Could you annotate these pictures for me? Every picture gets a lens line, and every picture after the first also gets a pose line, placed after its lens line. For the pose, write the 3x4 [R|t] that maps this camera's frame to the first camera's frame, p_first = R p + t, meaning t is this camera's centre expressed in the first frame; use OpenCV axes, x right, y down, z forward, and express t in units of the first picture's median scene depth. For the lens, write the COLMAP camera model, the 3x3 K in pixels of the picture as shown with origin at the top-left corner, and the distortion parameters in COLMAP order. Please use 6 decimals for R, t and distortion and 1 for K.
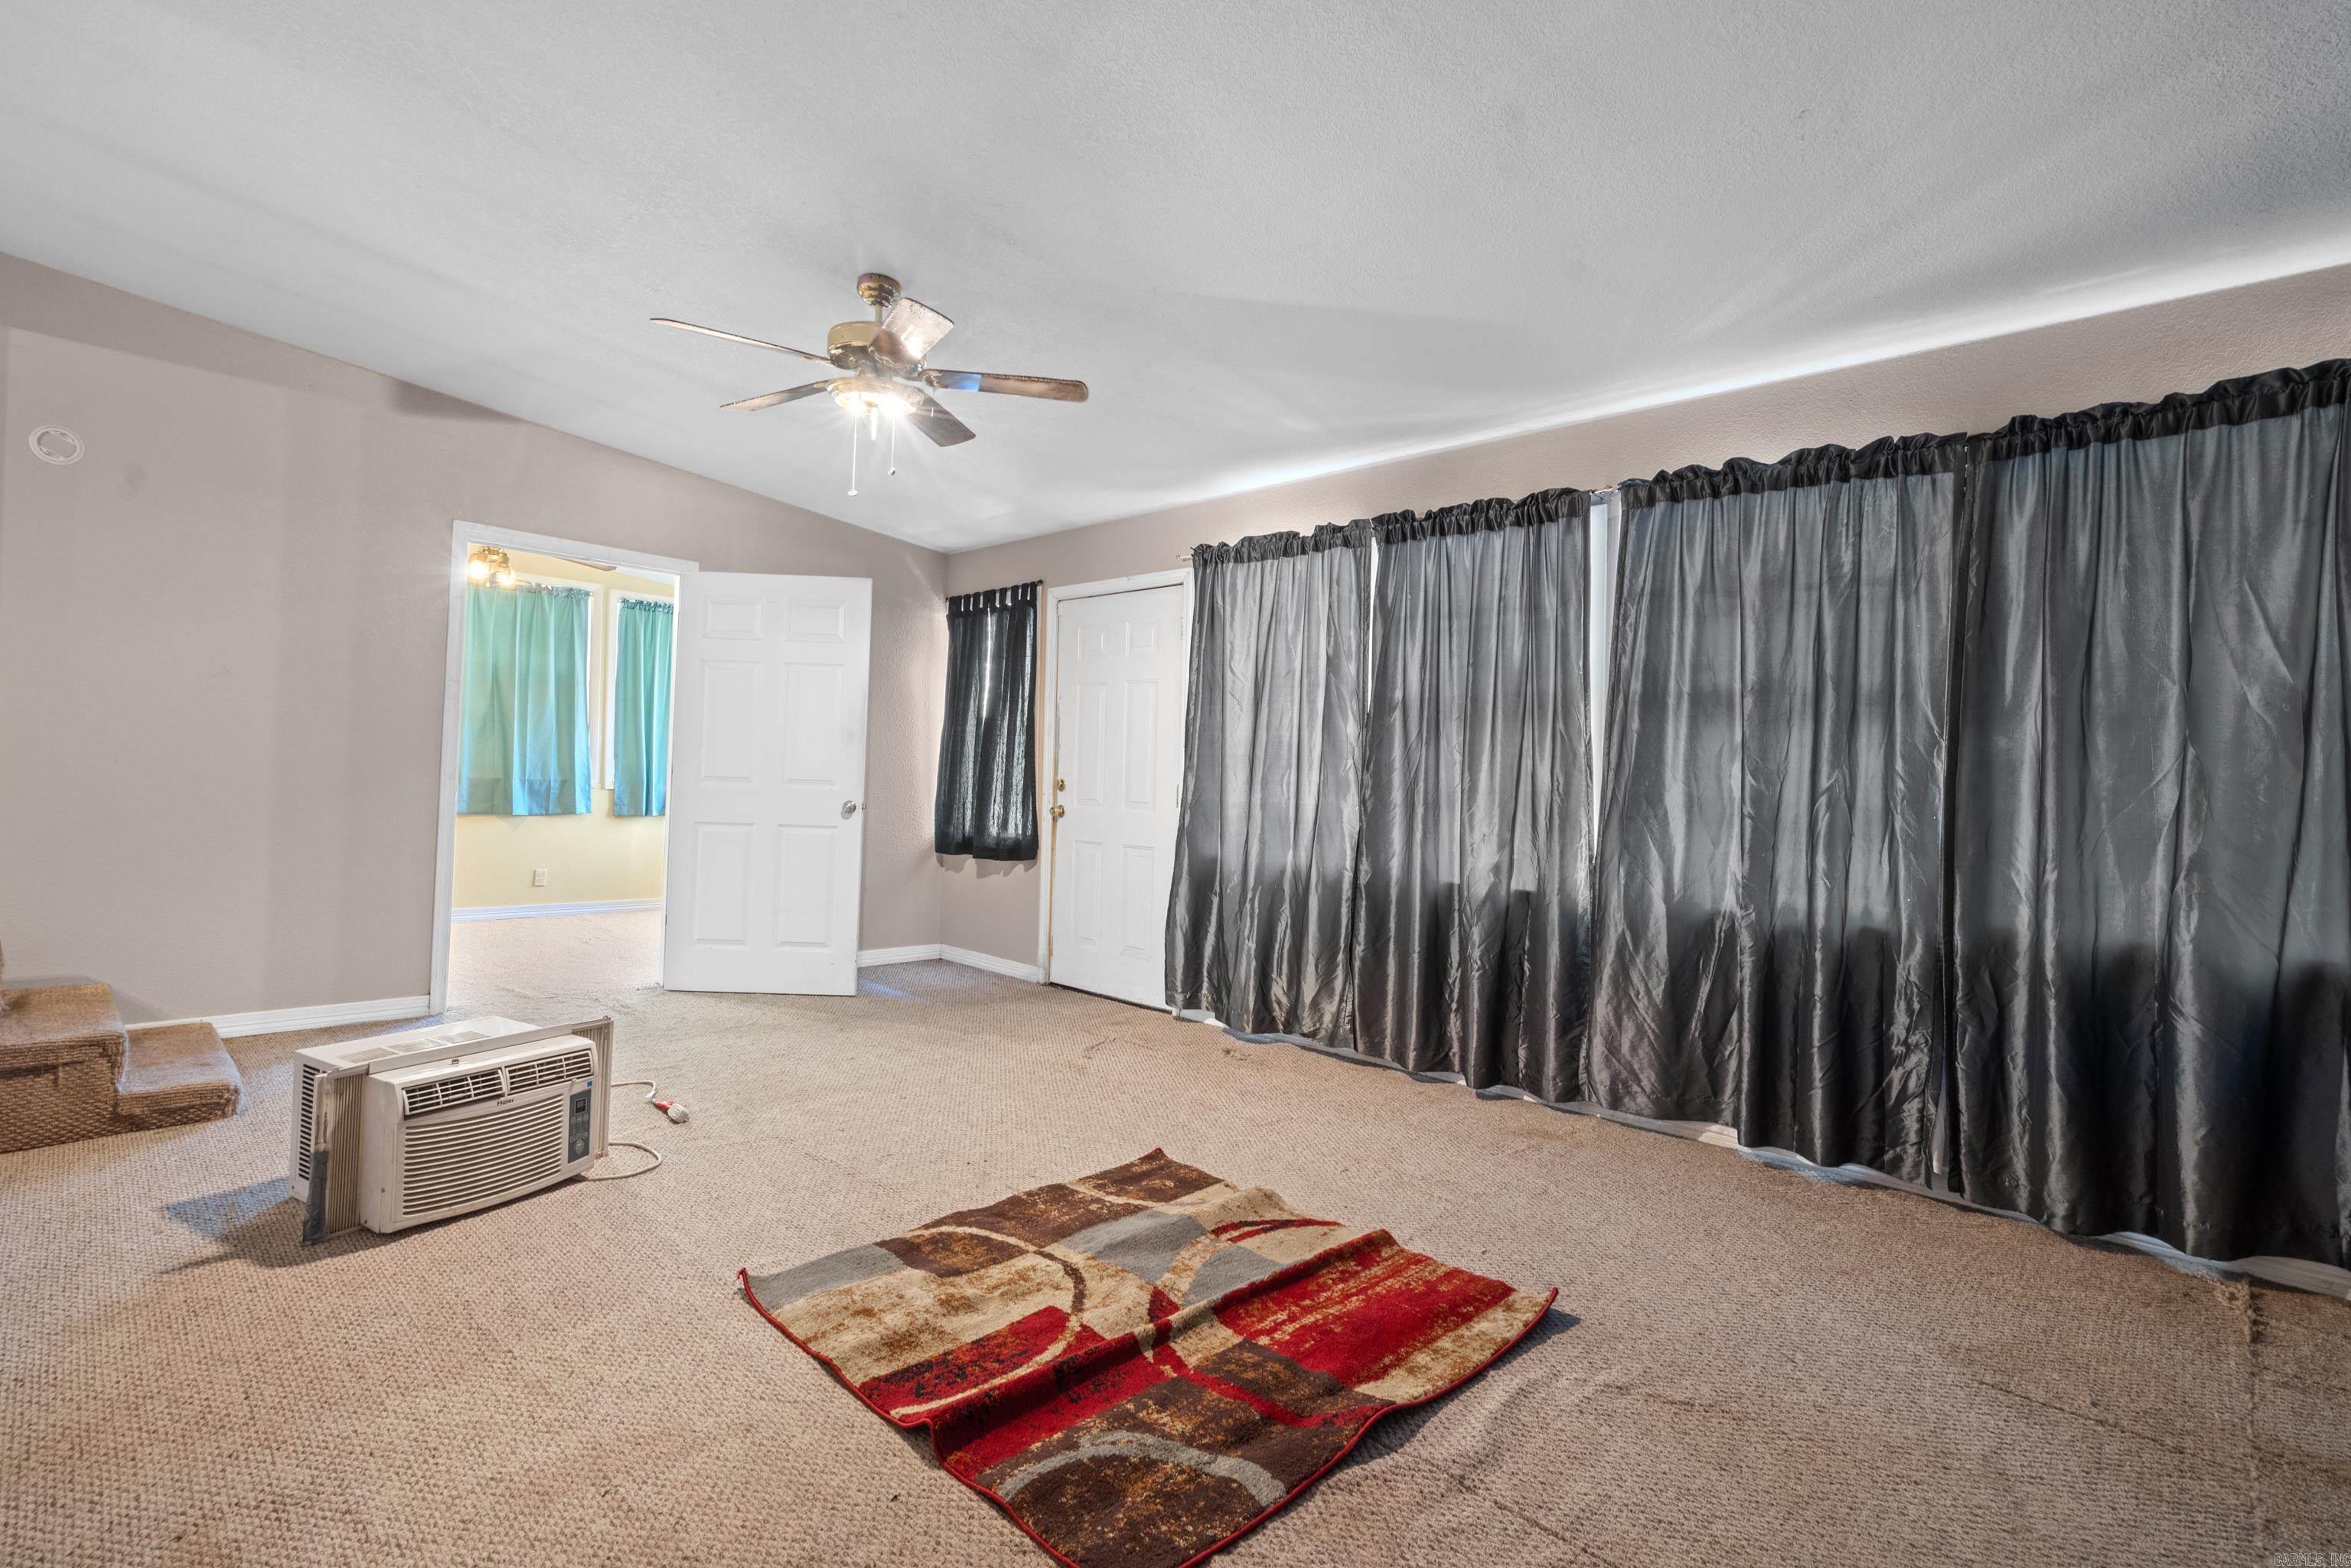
lens RADIAL K [[1086.9, 0, 1172.8], [0, 1086.9, 756.0], [0, 0, 1]] dist [0.000376, 0.000558]
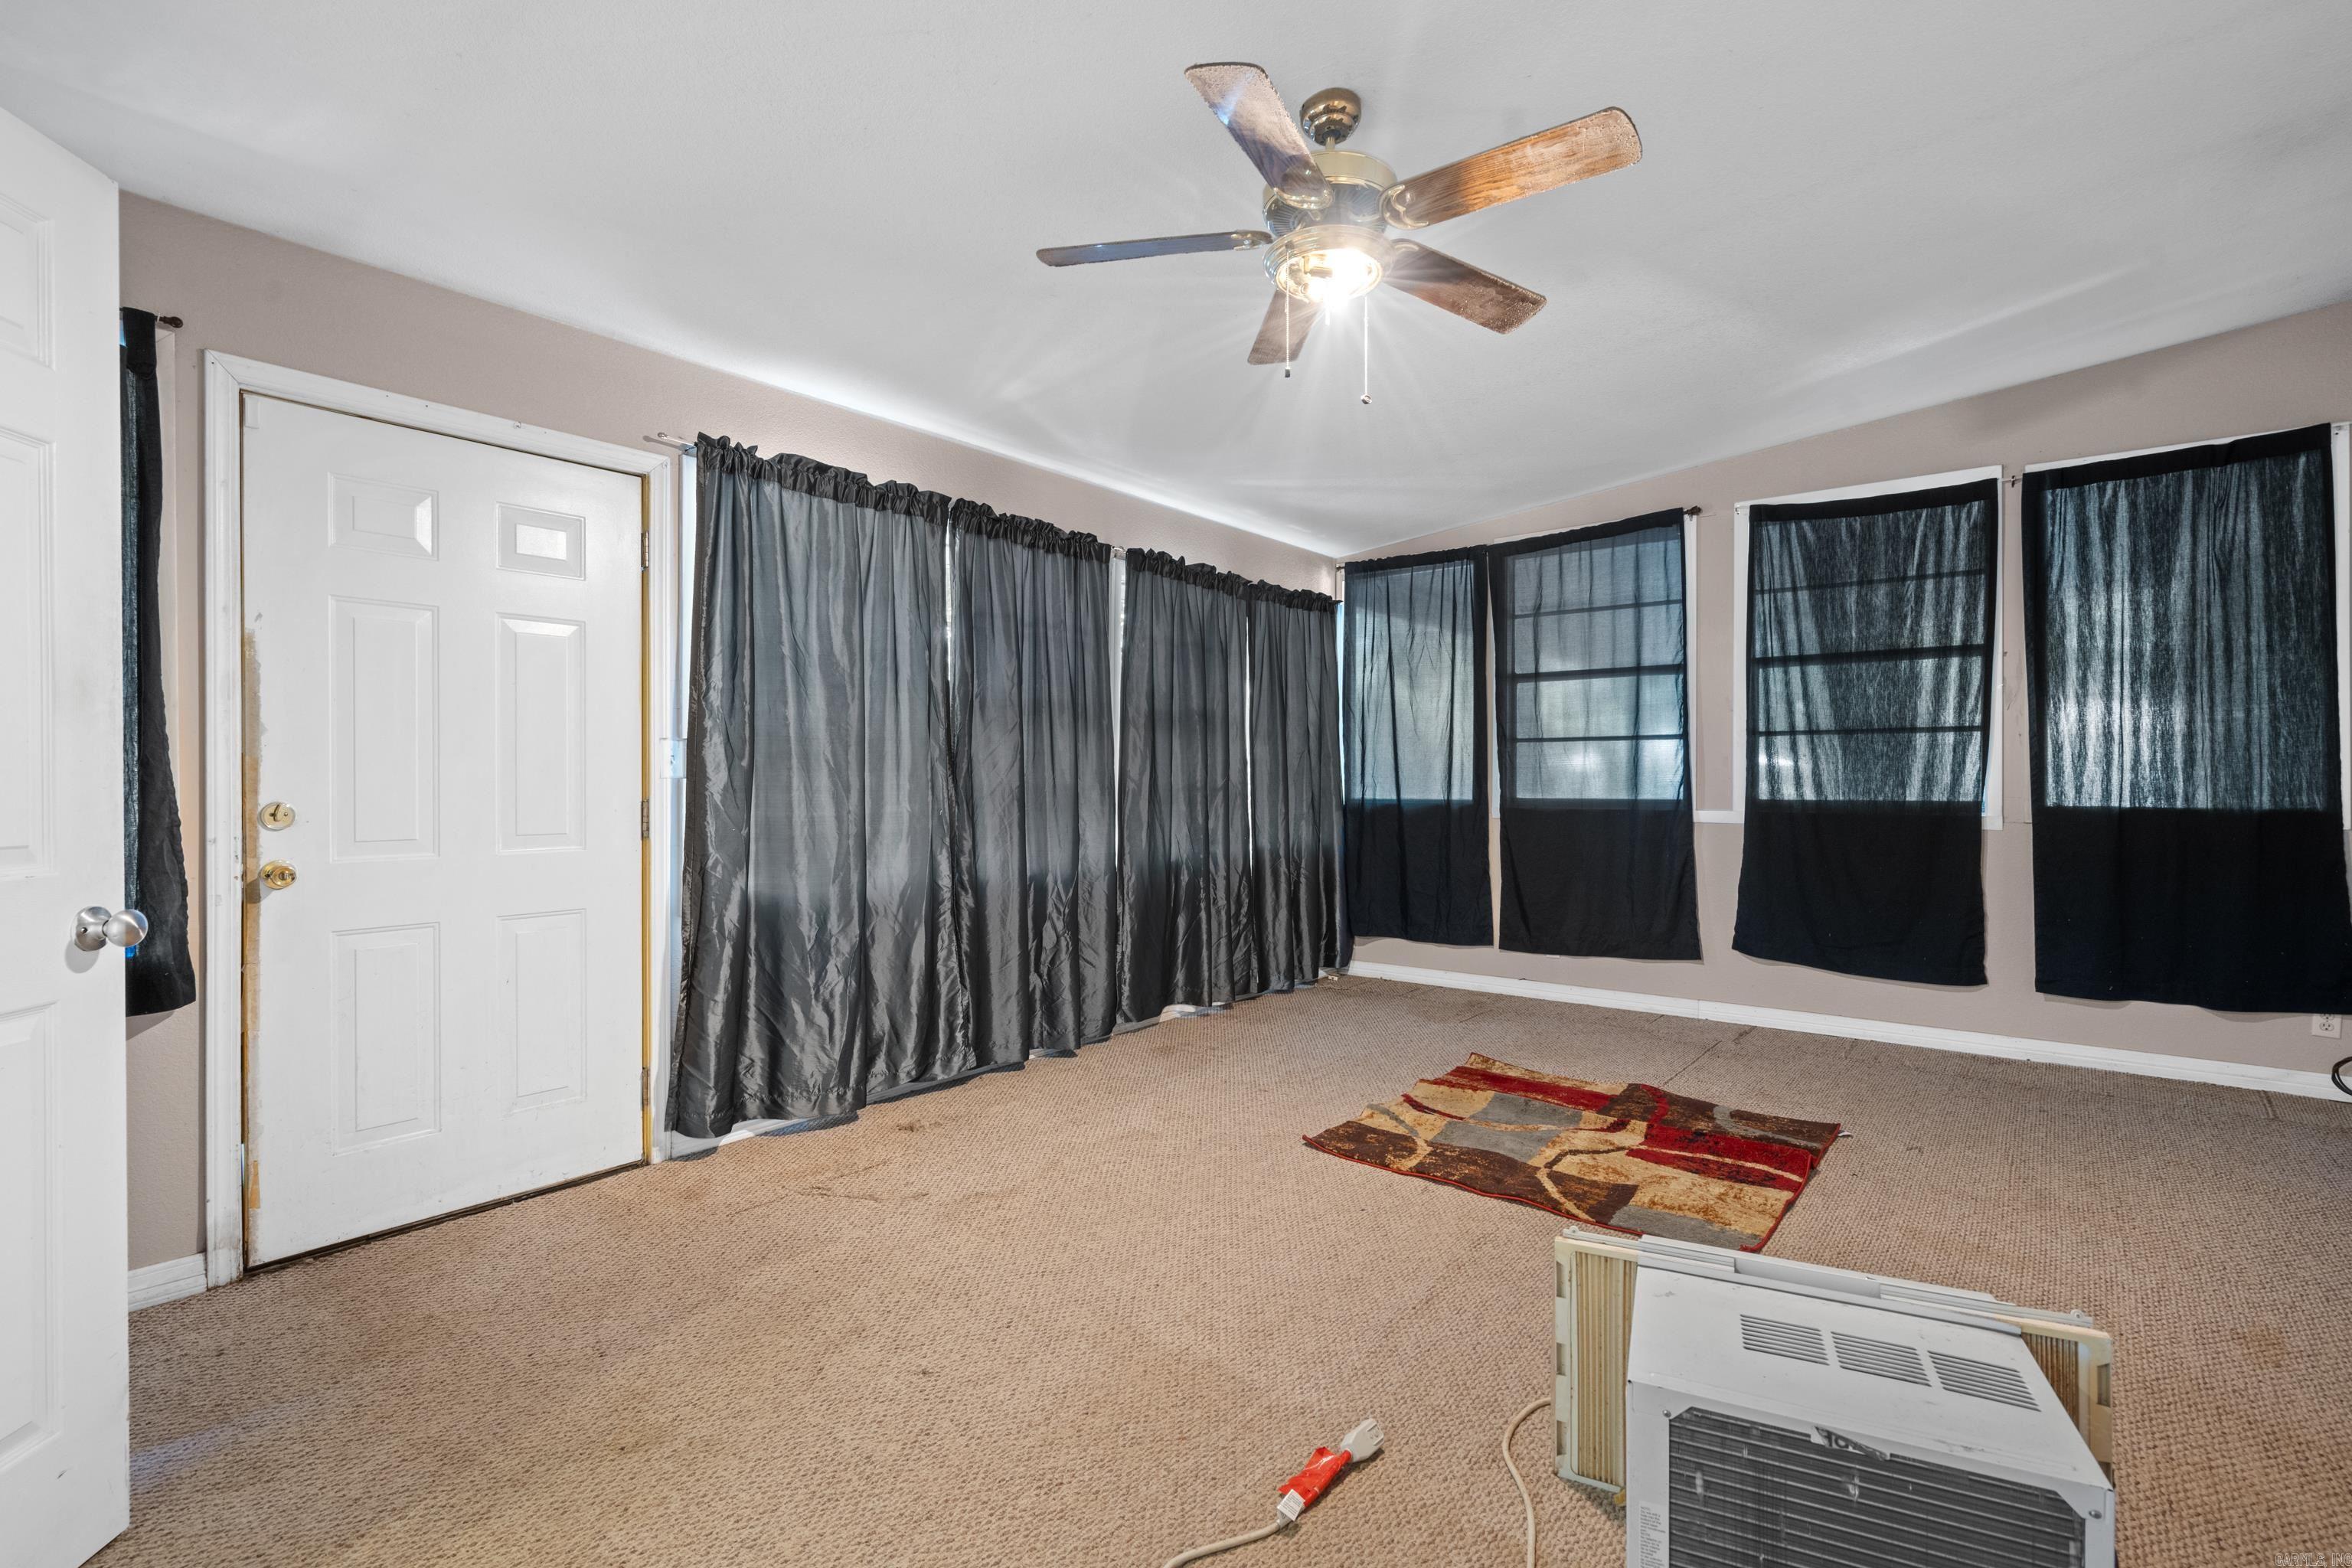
lens RADIAL K [[1074.5, 0, 1167.3], [0, 1074.5, 785.8], [0, 0, 1]] dist [-0.000714, 0.000524]
pose [[-0.077950, -0.034830, 0.996349, -0.832214], [-0.016262, 0.999301, 0.033661, -0.009494], [-0.996825, -0.013579, -0.078462, 0.983824]]
